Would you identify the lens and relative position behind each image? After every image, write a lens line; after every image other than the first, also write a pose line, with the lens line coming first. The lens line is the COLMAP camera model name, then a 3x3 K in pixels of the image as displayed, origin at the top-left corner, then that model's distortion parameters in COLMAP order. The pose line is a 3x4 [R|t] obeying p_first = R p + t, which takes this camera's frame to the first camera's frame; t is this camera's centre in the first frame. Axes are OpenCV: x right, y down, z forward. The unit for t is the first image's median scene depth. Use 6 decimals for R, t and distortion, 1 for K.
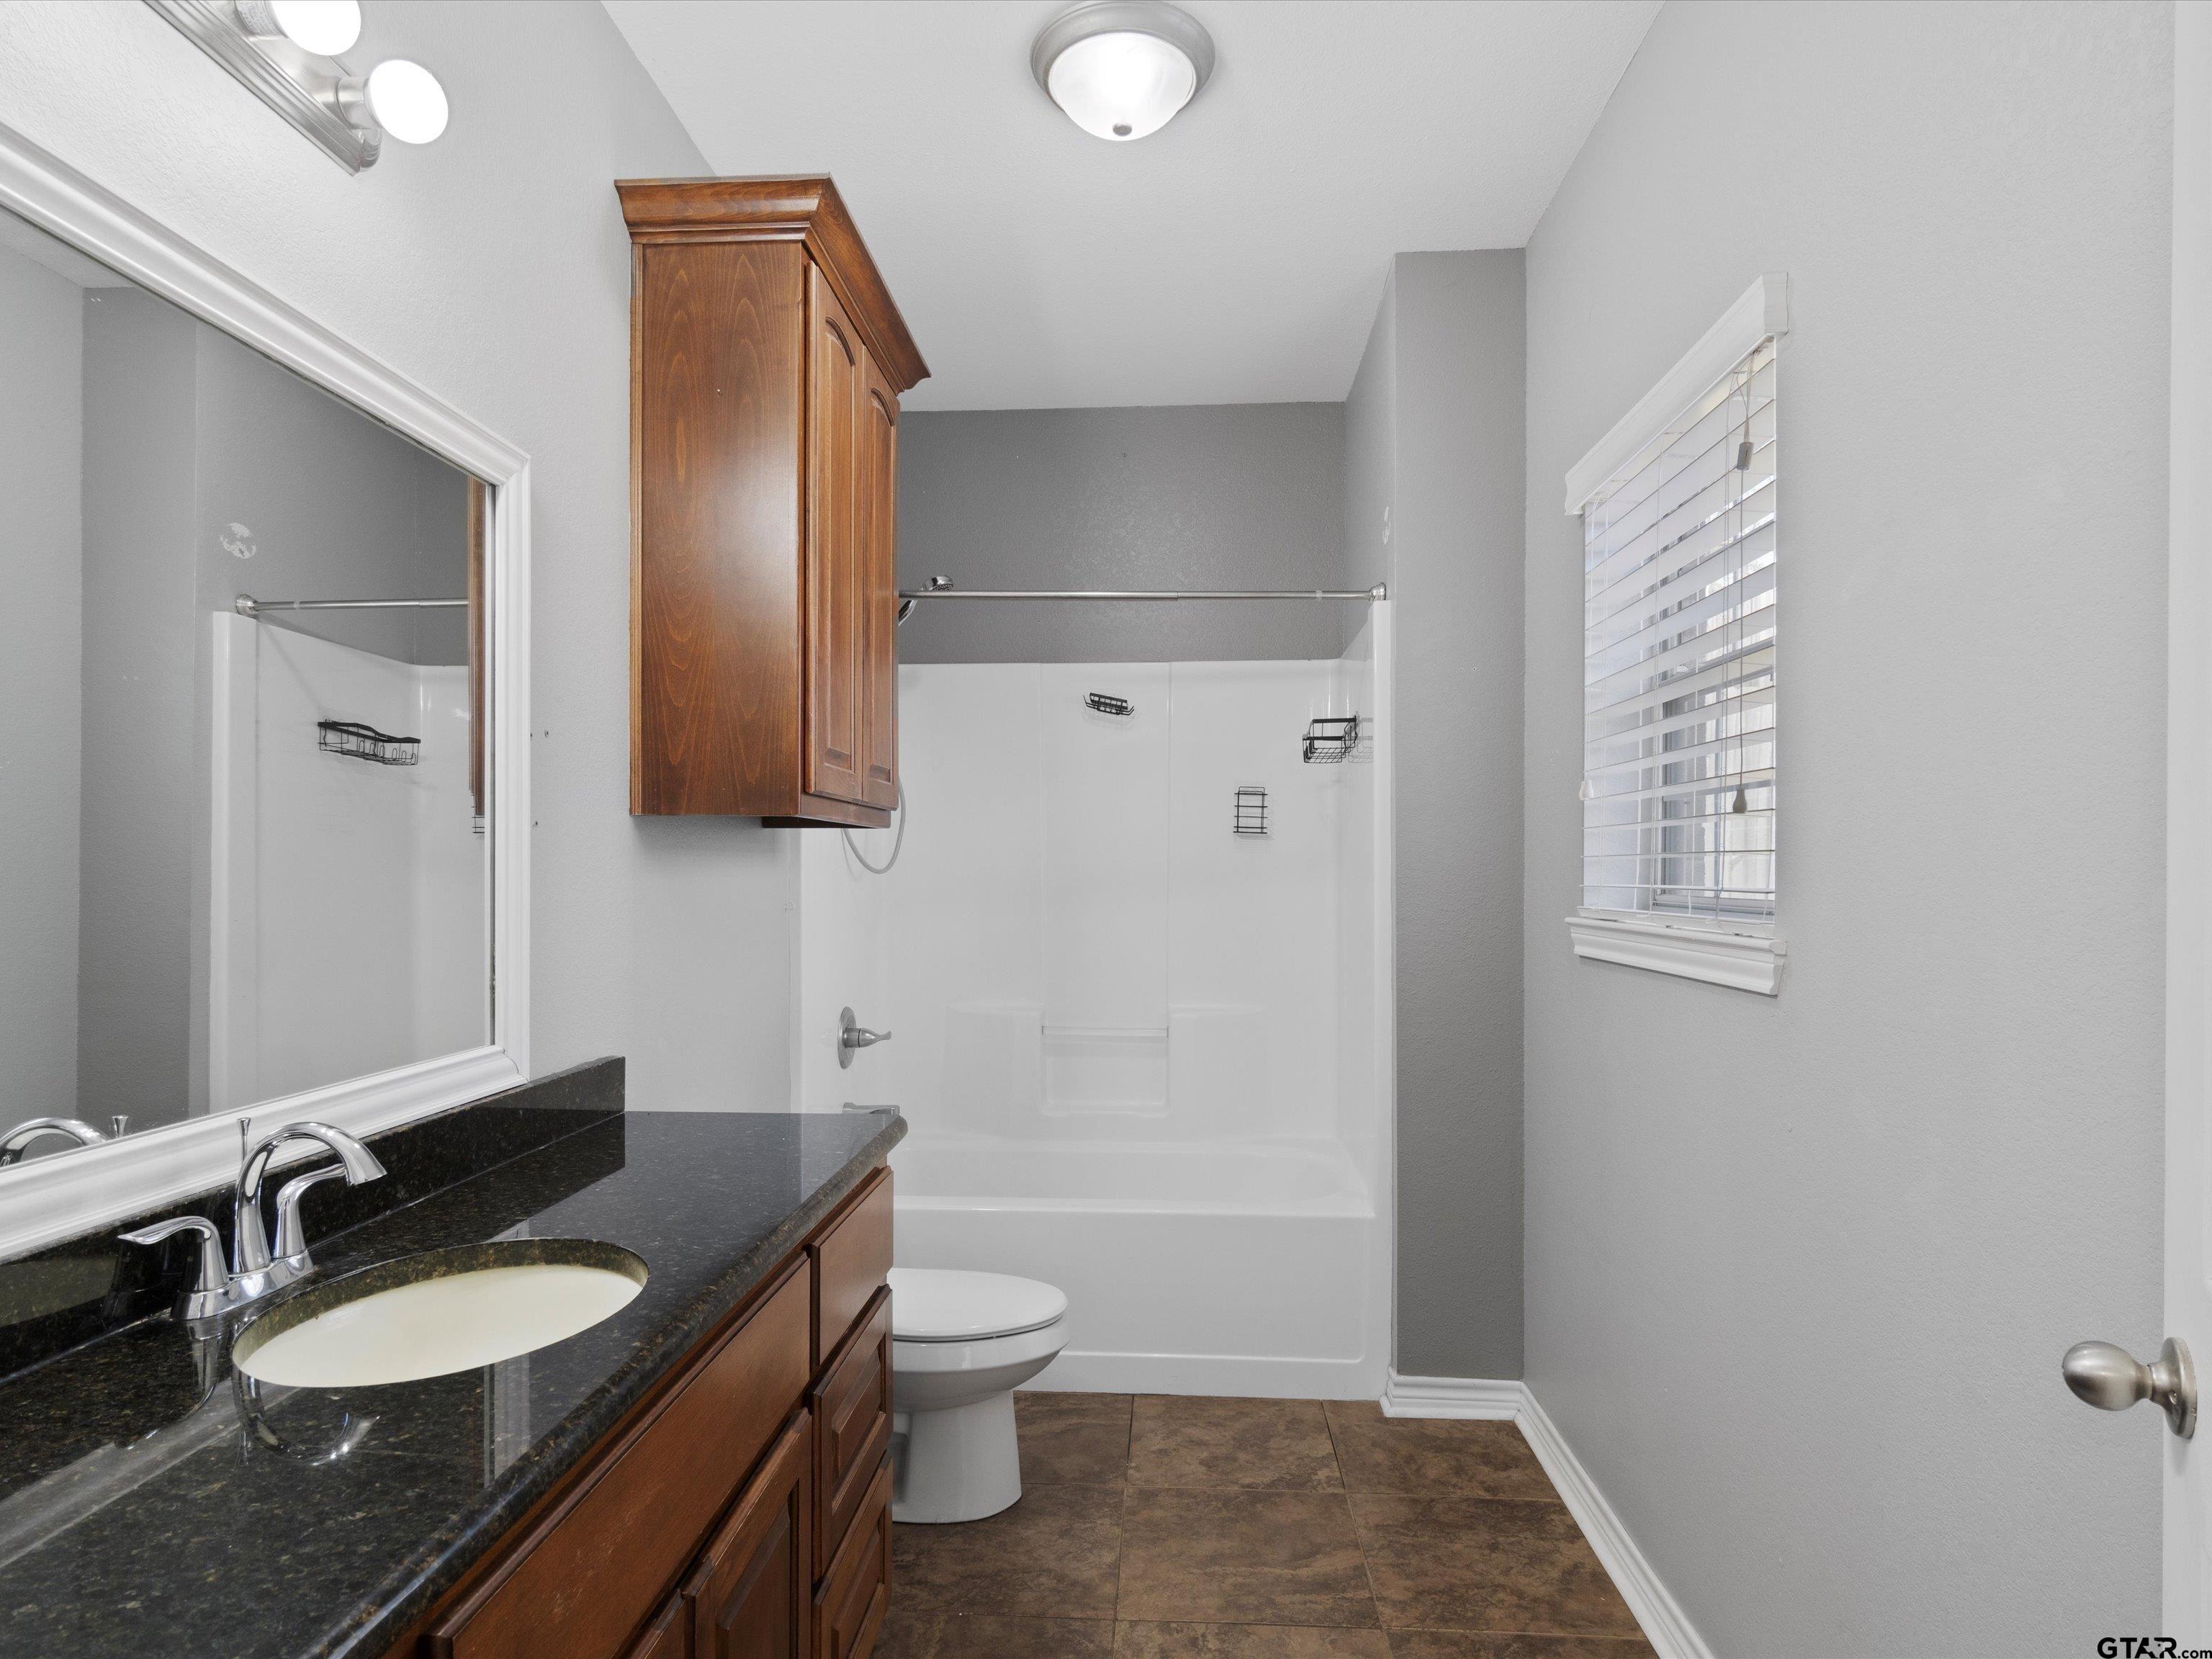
lens RADIAL K [[1224.9, 0, 1096.6], [0, 1224.9, 874.1], [0, 0, 1]] dist [0.002652, 0.002229]
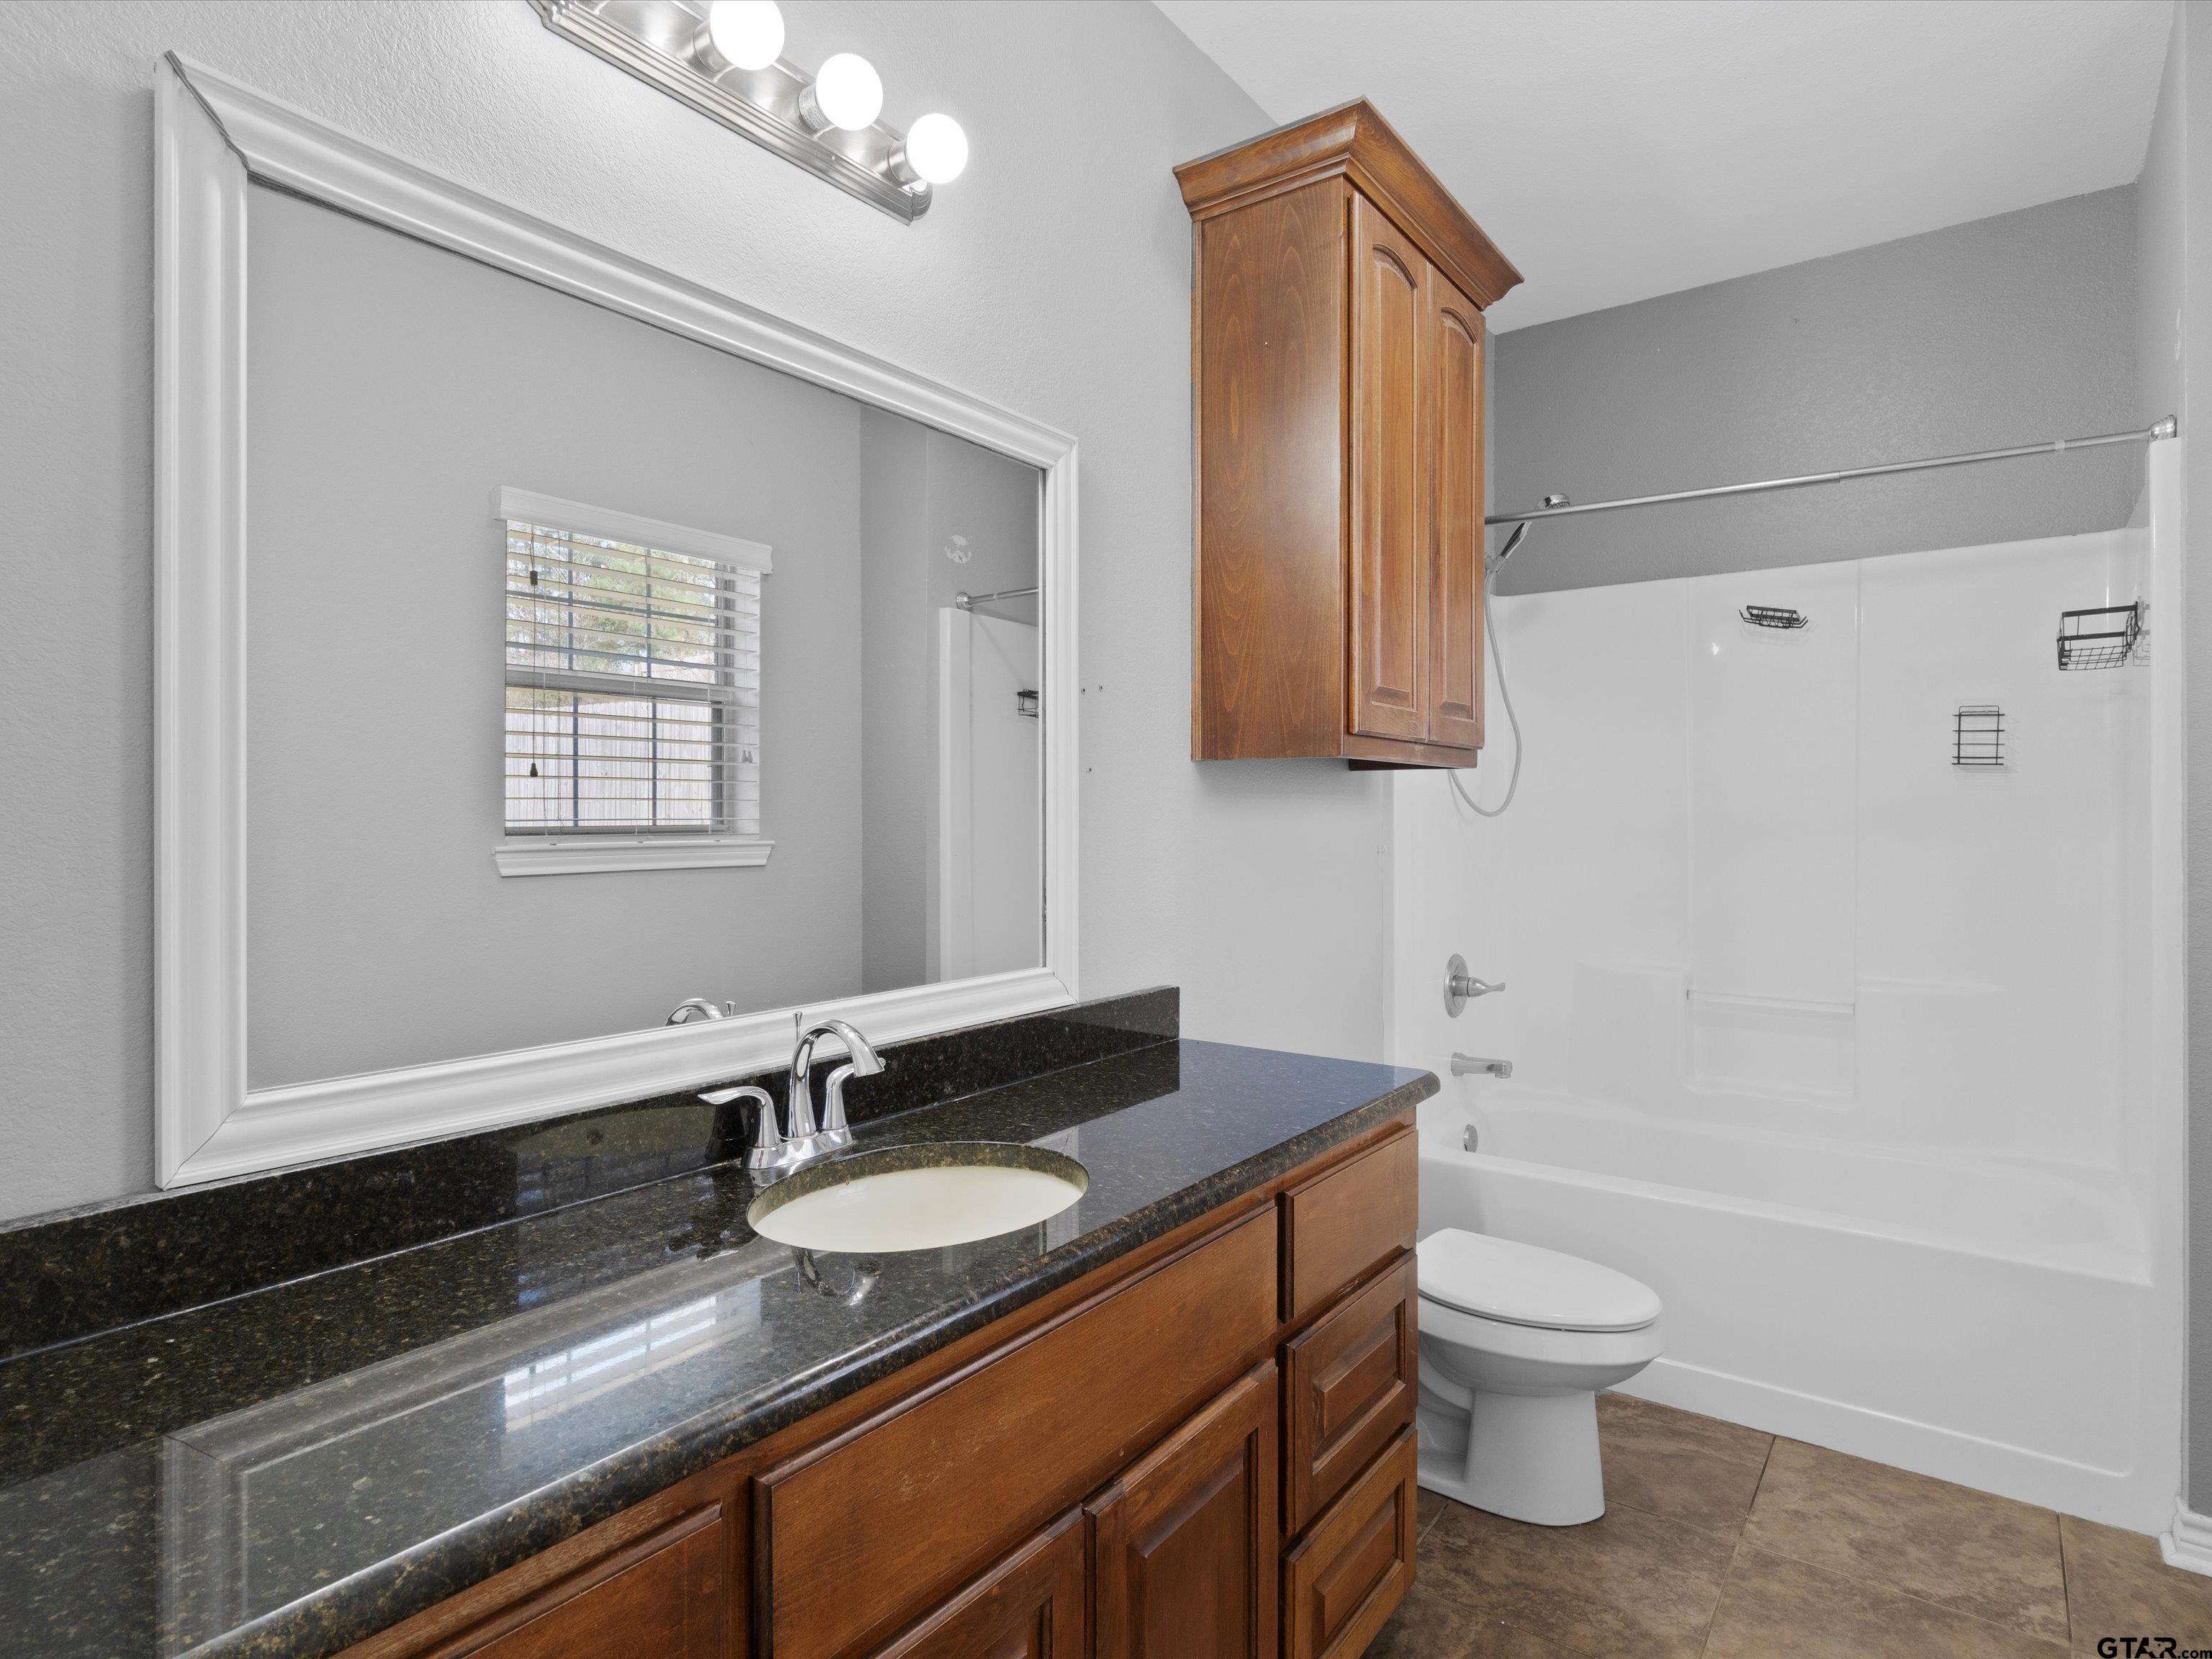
lens RADIAL K [[1195.2, 0, 1106.1], [0, 1195.2, 822.5], [0, 0, 1]] dist [-0.000847, 0.001384]
pose [[0.841269, 0.001520, -0.540615, 0.117911], [0.000158, 0.999995, 0.003057, 0.002317], [0.540617, -0.002657, 0.841265, 0.086477]]
